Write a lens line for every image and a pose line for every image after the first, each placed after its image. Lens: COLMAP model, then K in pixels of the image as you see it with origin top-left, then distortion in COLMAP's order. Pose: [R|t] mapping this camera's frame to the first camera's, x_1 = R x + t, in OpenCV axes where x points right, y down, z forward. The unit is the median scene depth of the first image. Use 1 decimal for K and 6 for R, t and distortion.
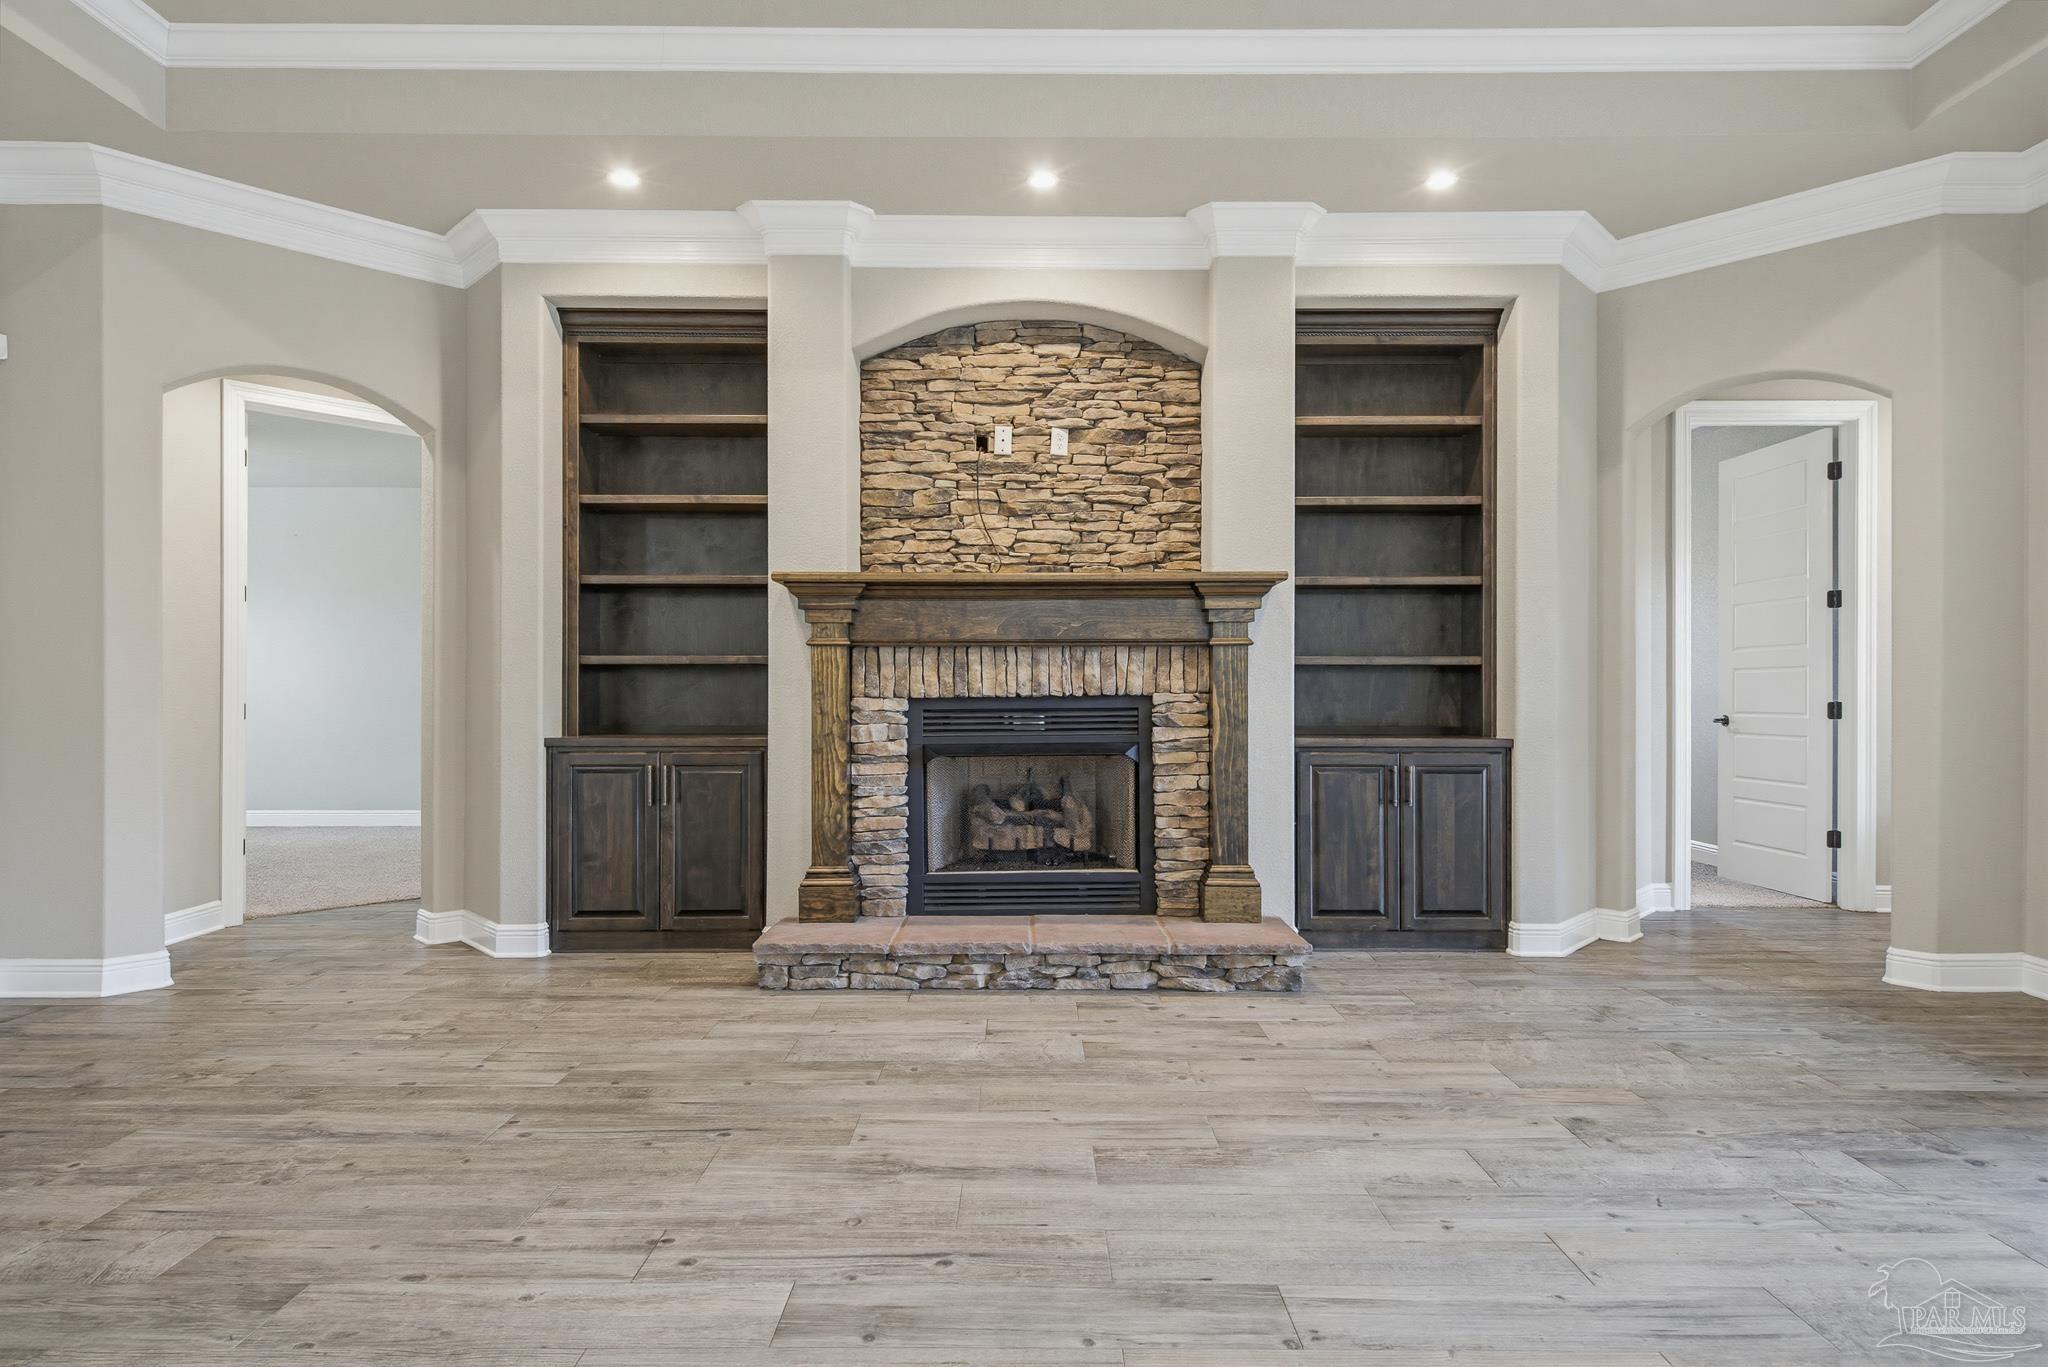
lens RADIAL K [[1070.4, 0, 1024.3], [0, 1070.4, 686.9], [0, 0, 1]] dist [0.021587, -0.004823]
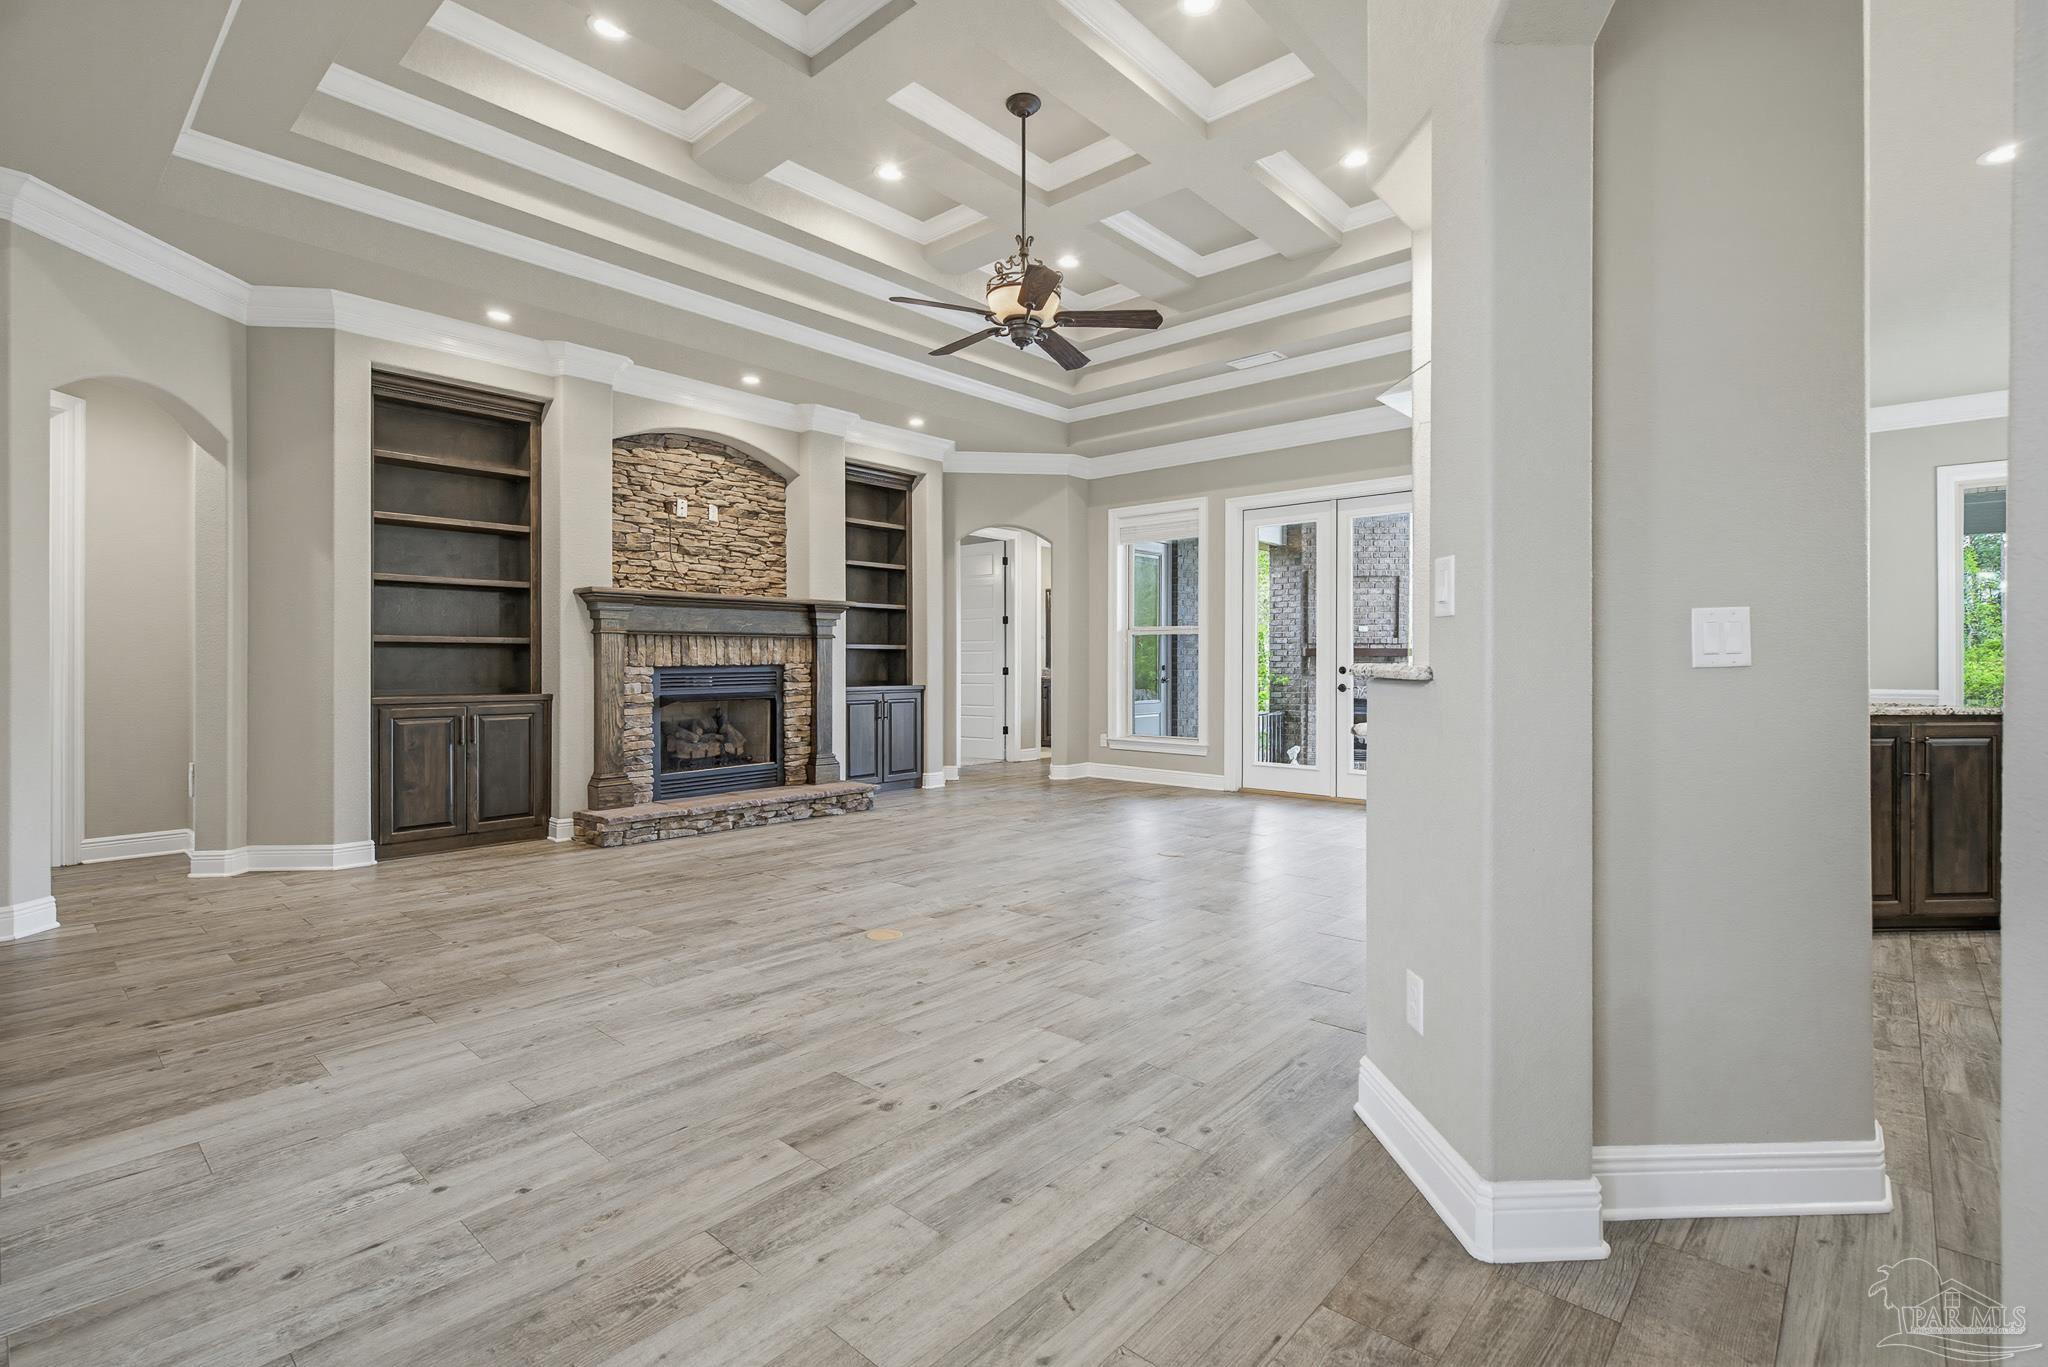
lens RADIAL K [[944.1, 0, 1025.2], [0, 944.1, 665.7], [0, 0, 1]] dist [0.008090, -0.000375]
pose [[0.668816, -0.002957, 0.743422, -0.772736], [-0.000251, 0.999991, 0.004204, 0.002684], [-0.743428, -0.002998, 0.668809, -0.363021]]
